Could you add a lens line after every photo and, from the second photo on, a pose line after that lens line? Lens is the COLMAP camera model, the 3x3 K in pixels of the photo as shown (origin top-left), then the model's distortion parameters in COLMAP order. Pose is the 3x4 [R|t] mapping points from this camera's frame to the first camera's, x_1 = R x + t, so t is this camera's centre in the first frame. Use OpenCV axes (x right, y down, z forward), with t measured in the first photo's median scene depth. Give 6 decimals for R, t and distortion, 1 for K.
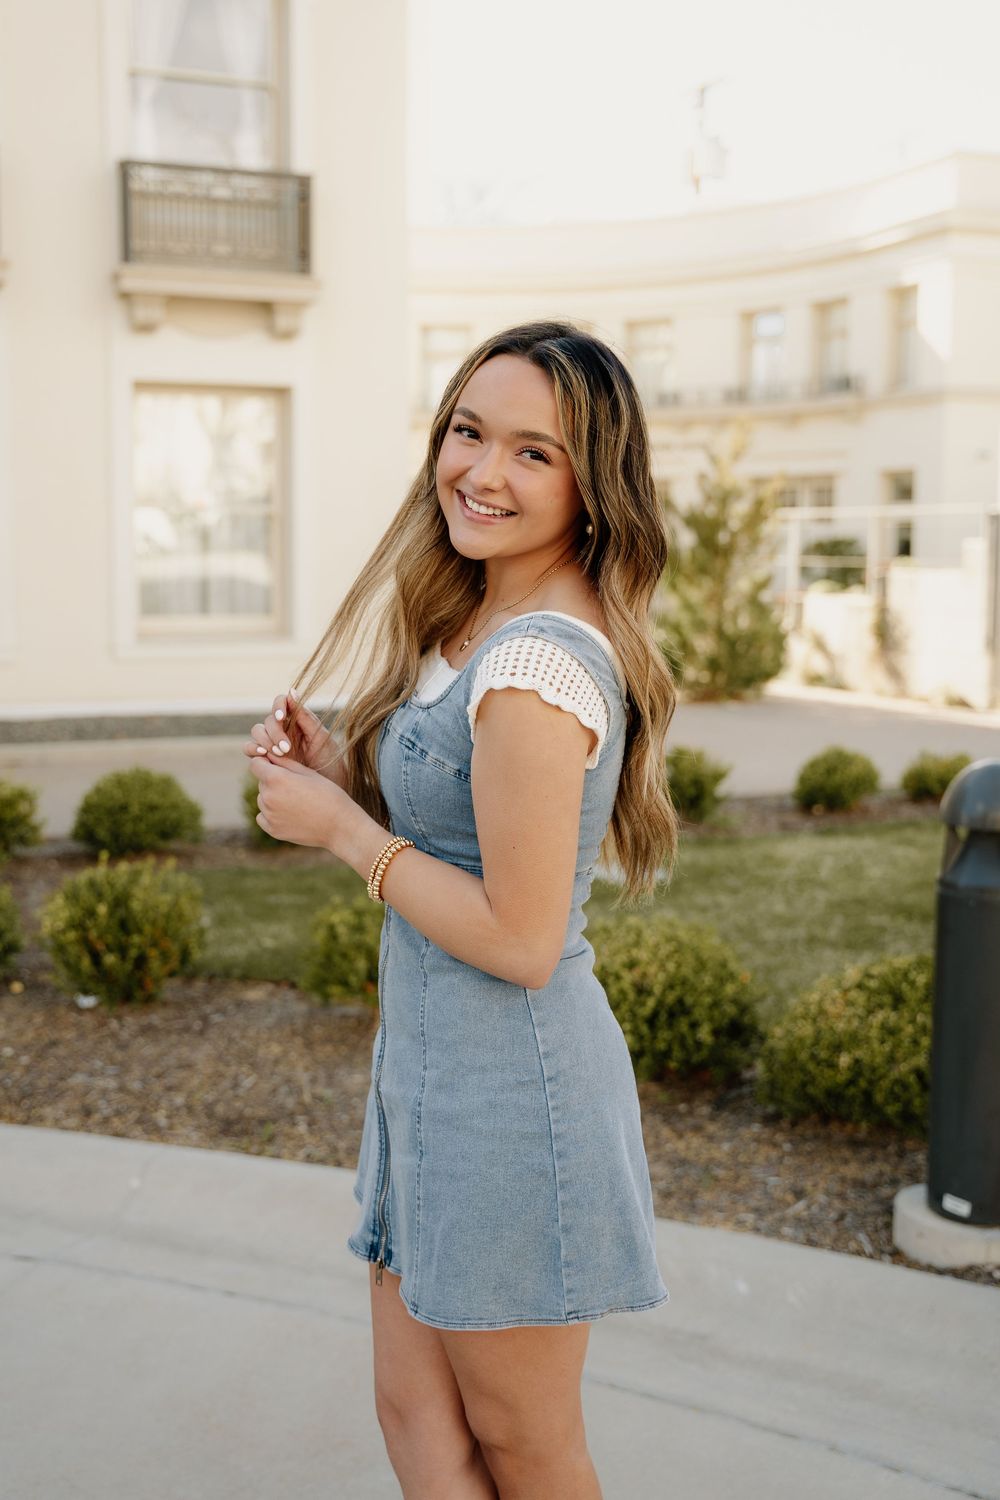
lens RADIAL K [[1751.1, 0, 468.6], [0, 1751.1, 725.0], [0, 0, 1]] dist [-0.040829, 0.193728]
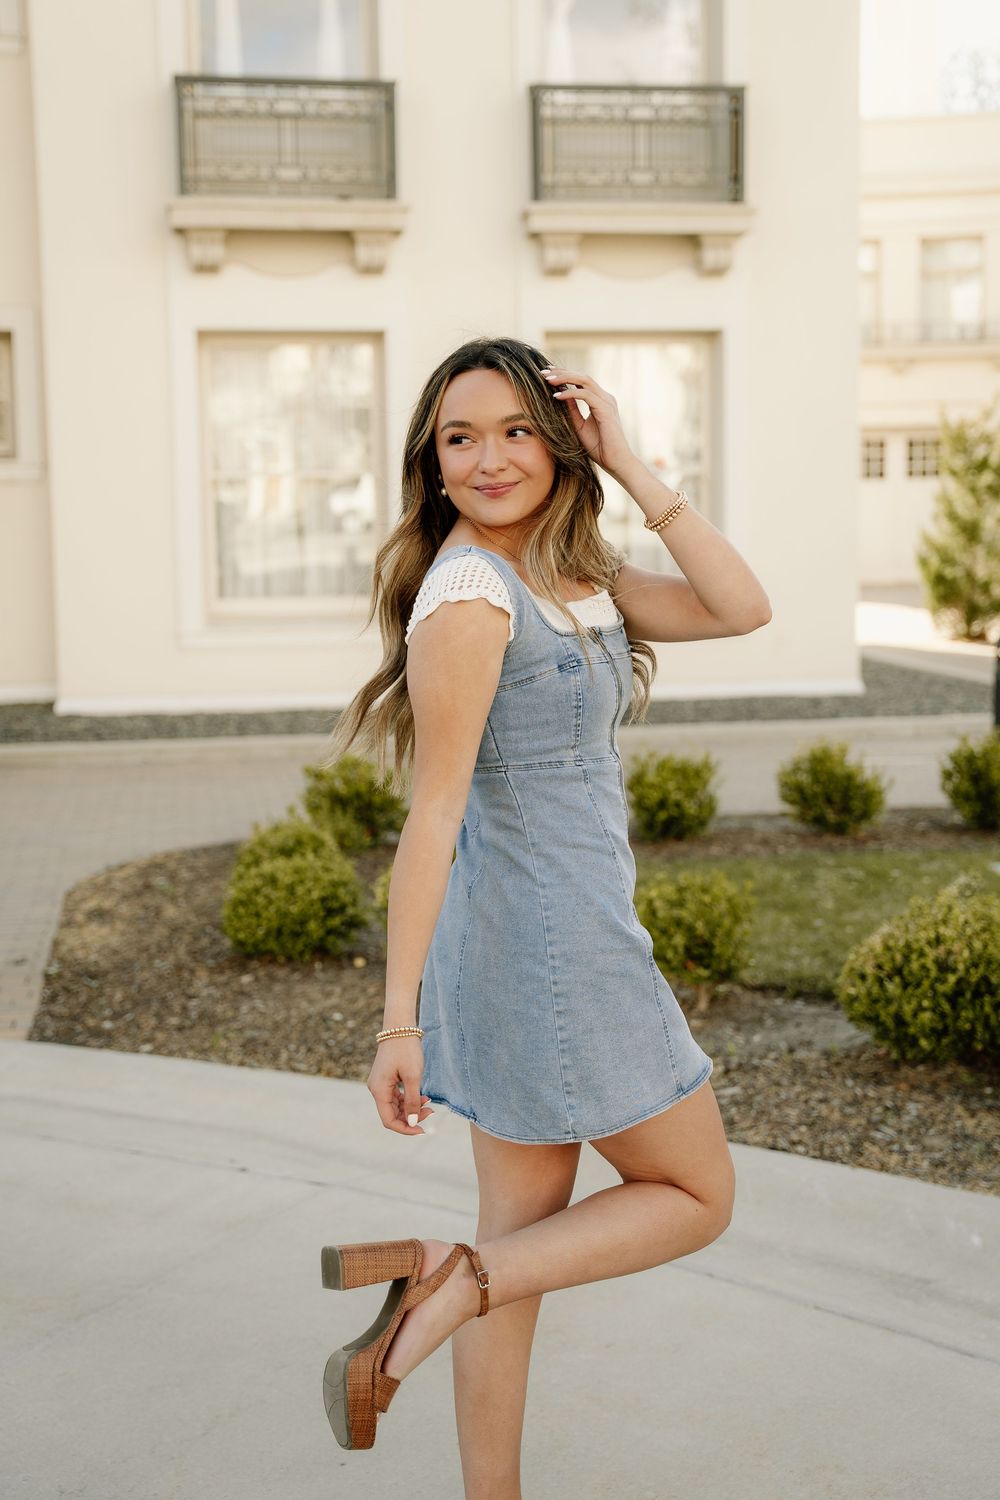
lens RADIAL K [[2098.6, 0, 501.3], [0, 2098.6, 718.9], [0, 0, 1]] dist [0.065372, 0.081249]
pose [[0.972768, 0.004673, -0.231736, 0.115216], [-0.005170, 0.999985, -0.001535, 0.014405], [0.231725, 0.002691, 0.972778, -0.176459]]
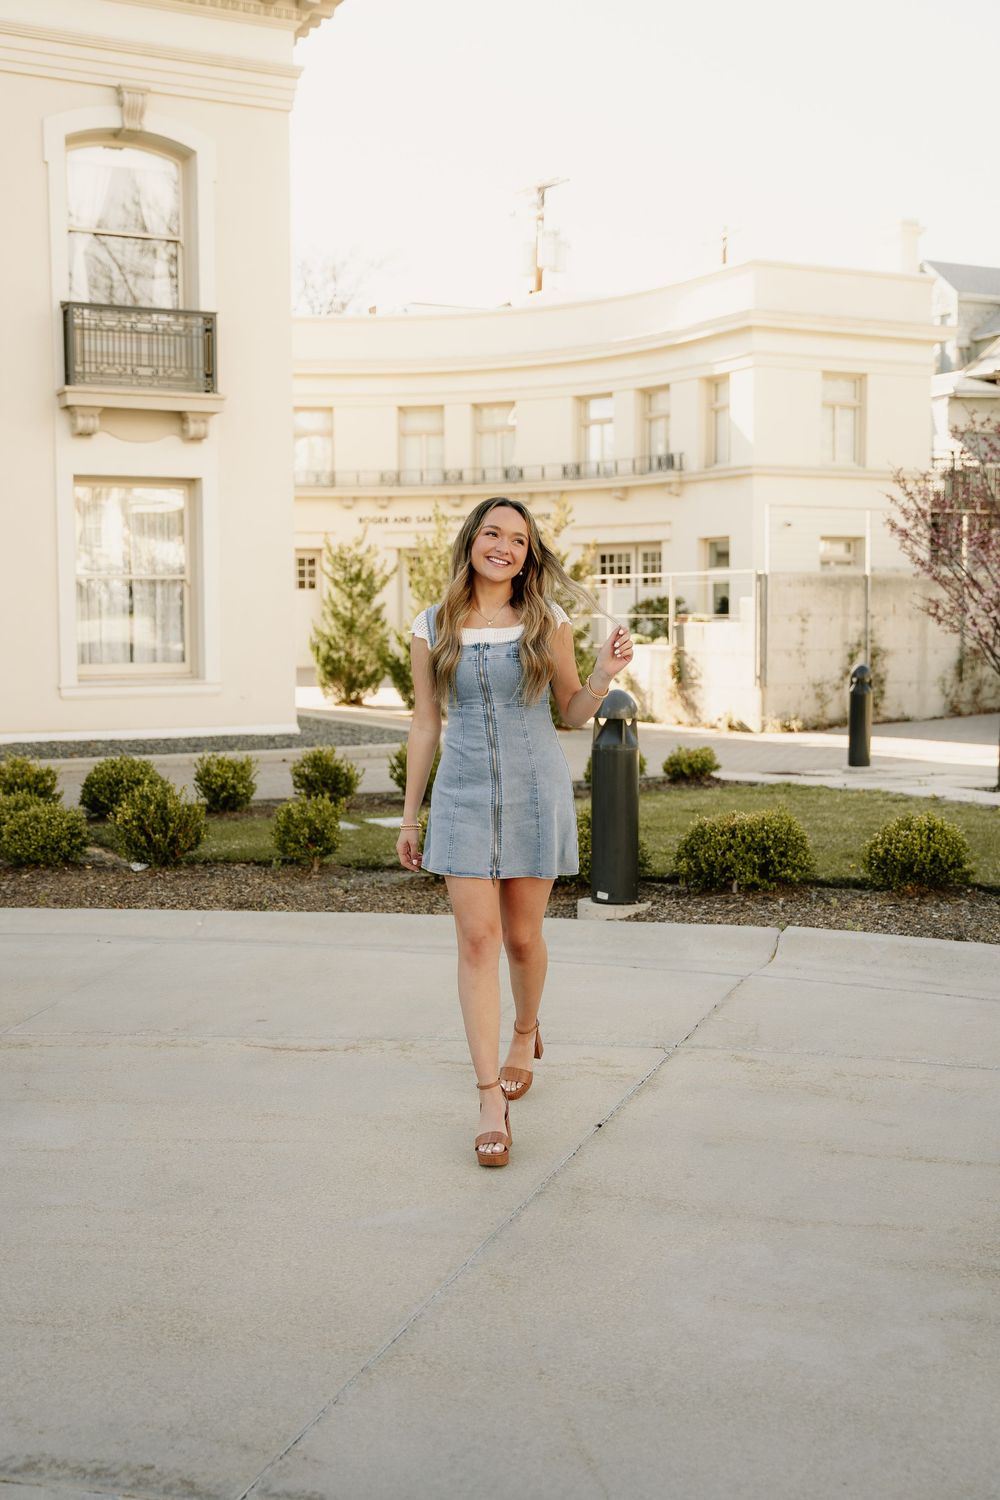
lens RADIAL K [[1738.5, 0, 481.9], [0, 1738.5, 722.3], [0, 0, 1]] dist [-0.017481, 0.155677]
pose [[0.996020, -0.014936, 0.087872, -0.036995], [0.018275, 0.999136, -0.037320, 0.095868], [-0.087239, 0.038777, 0.995432, -0.776734]]
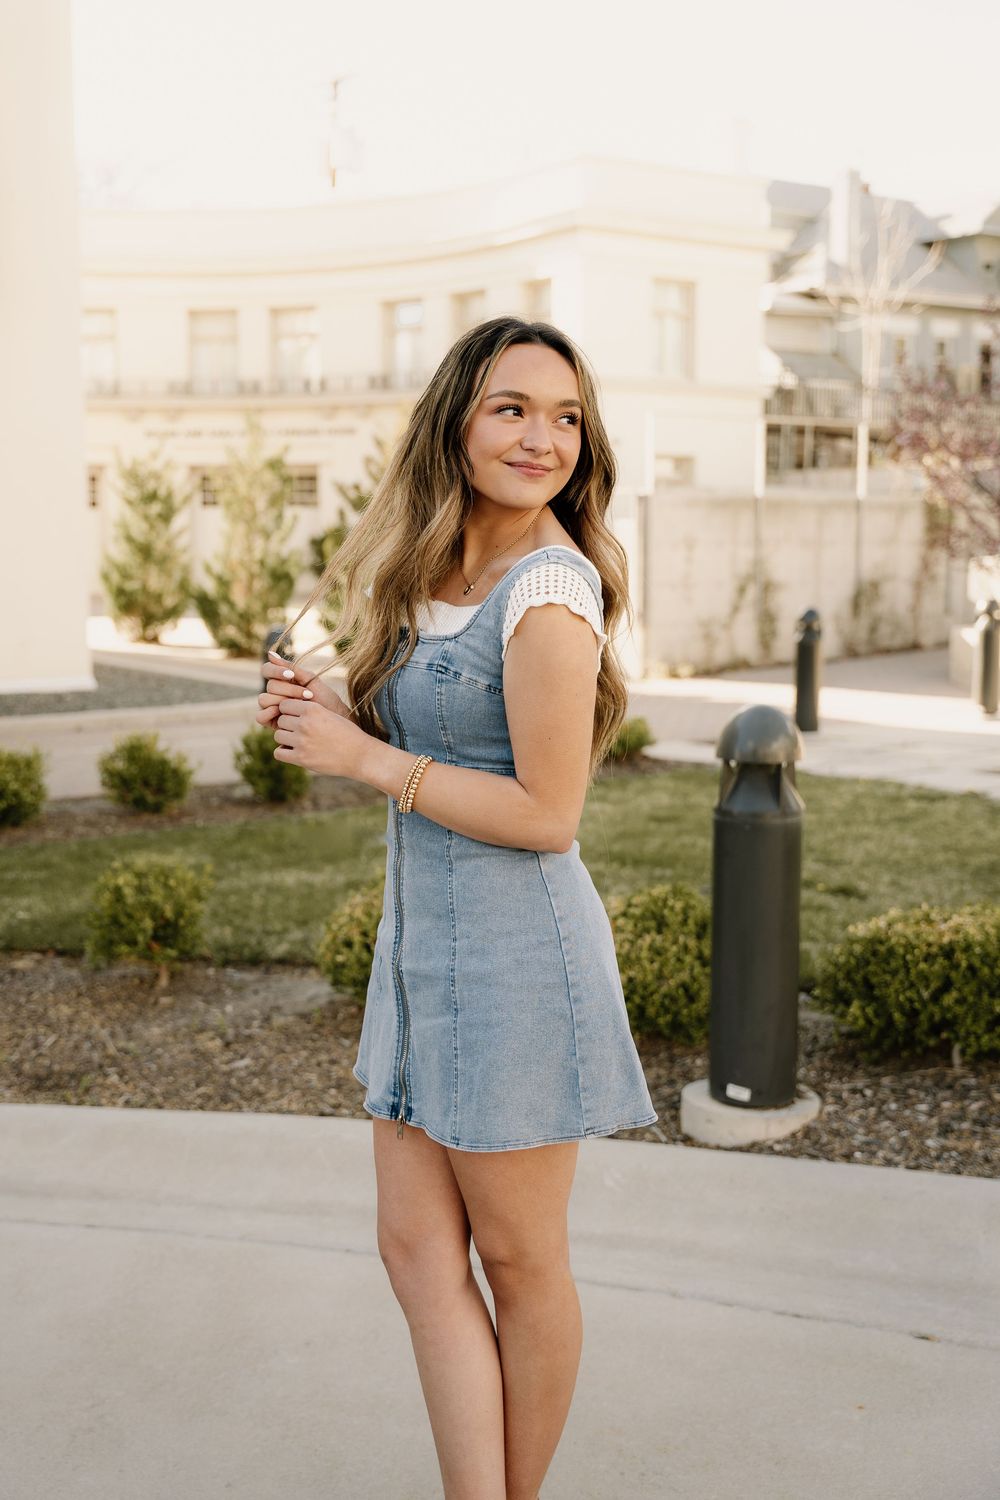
lens RADIAL K [[1727.5, 0, 473.4], [0, 1727.5, 716.5], [0, 0, 1]] dist [-0.028422, 0.064785]
pose [[0.977943, -0.028413, 0.206933, -0.080980], [0.027339, 0.999594, 0.008048, 0.010165], [-0.207077, -0.002214, 0.978322, -0.047336]]
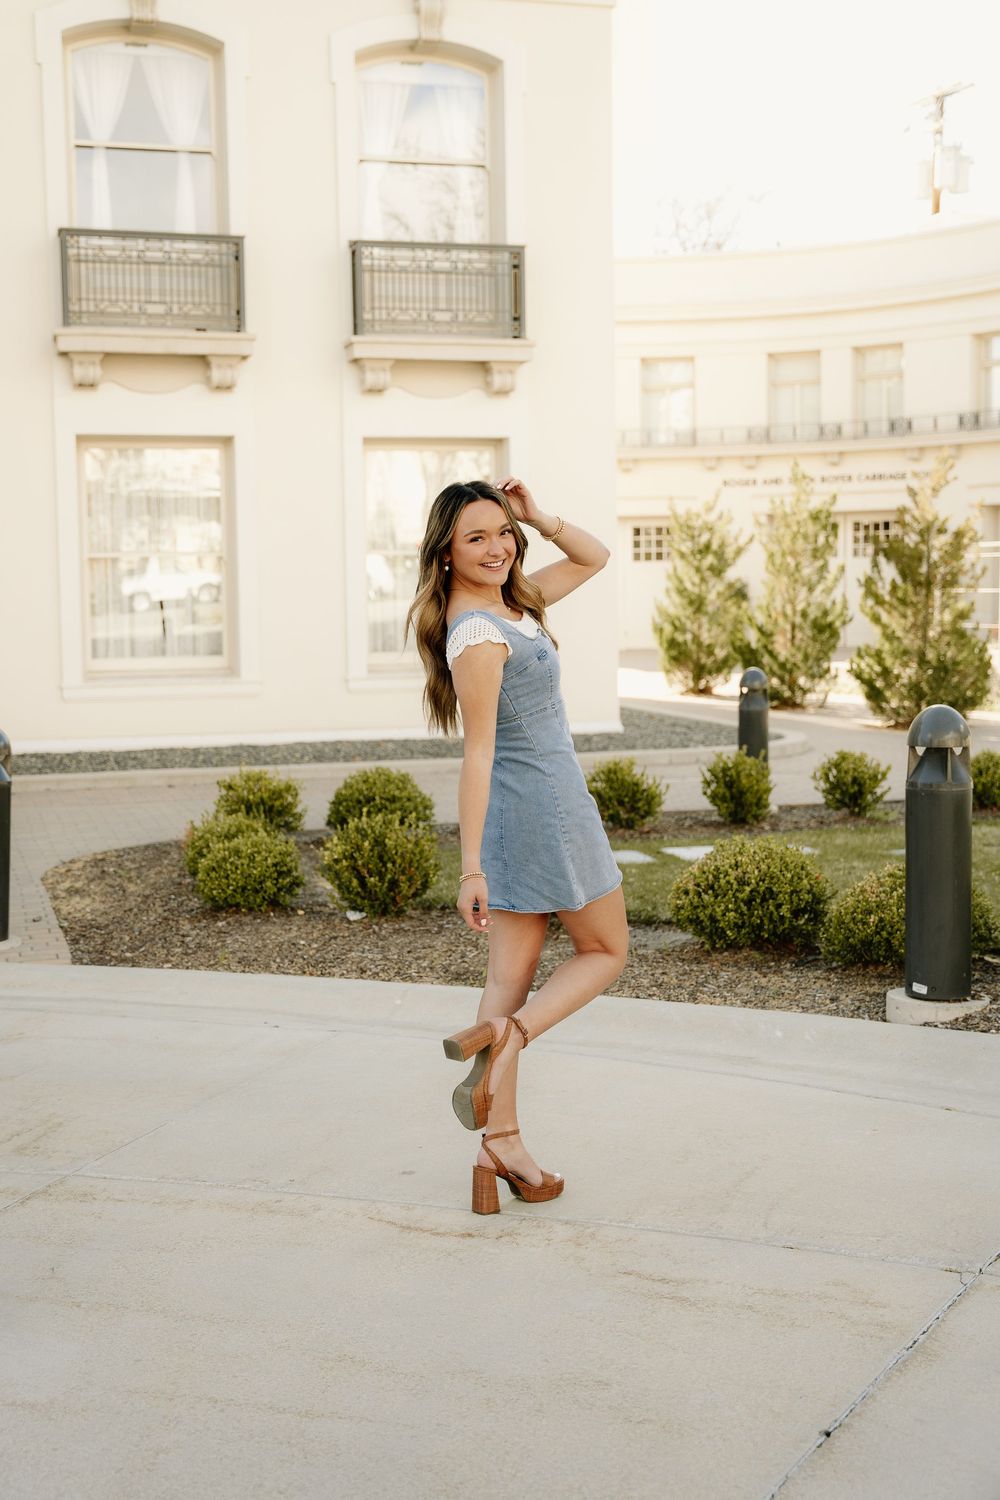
lens RADIAL K [[1900.8, 0, 499.5], [0, 1900.8, 698.0], [0, 0, 1]] dist [-0.009588, 0.230977]
pose [[0.993990, -0.012503, -0.108757, 0.064088], [0.007804, 0.999022, -0.043526, 0.058955], [0.109195, 0.042416, 0.993115, -0.518243]]
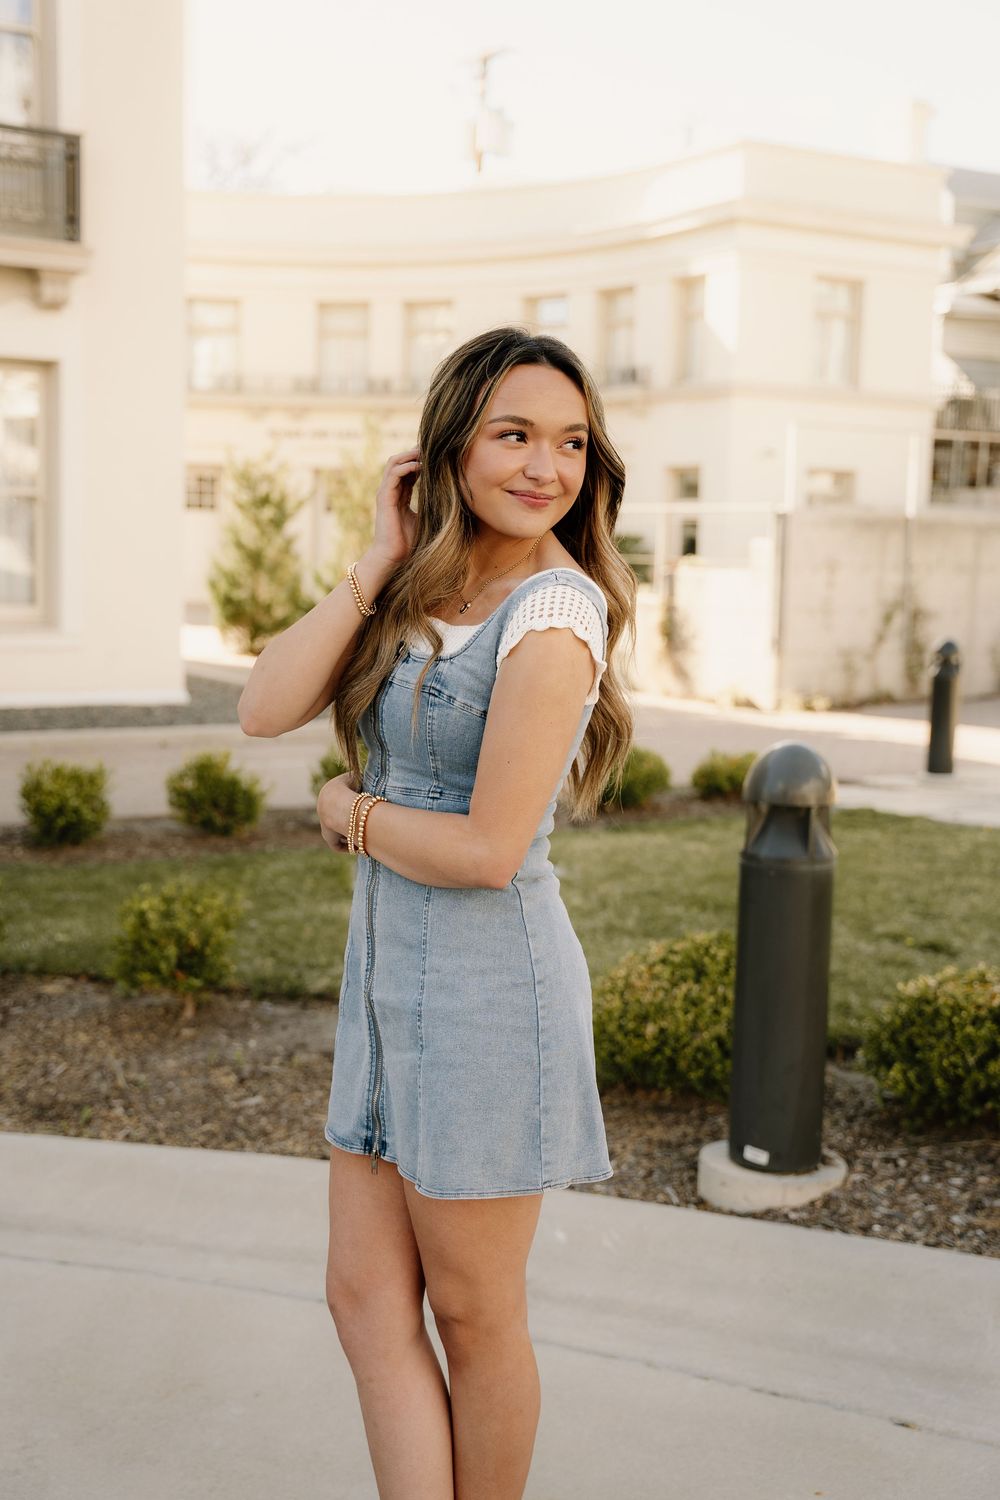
lens RADIAL K [[1855.7, 0, 500.0], [0, 1855.7, 750.0], [0, 0, 1]] dist [0.005805, 0.071571]
pose [[0.989568, 0.003674, 0.144022, -0.029019], [-0.005303, 0.999926, 0.010933, 0.009687], [-0.143972, -0.011583, 0.989514, -0.071974]]
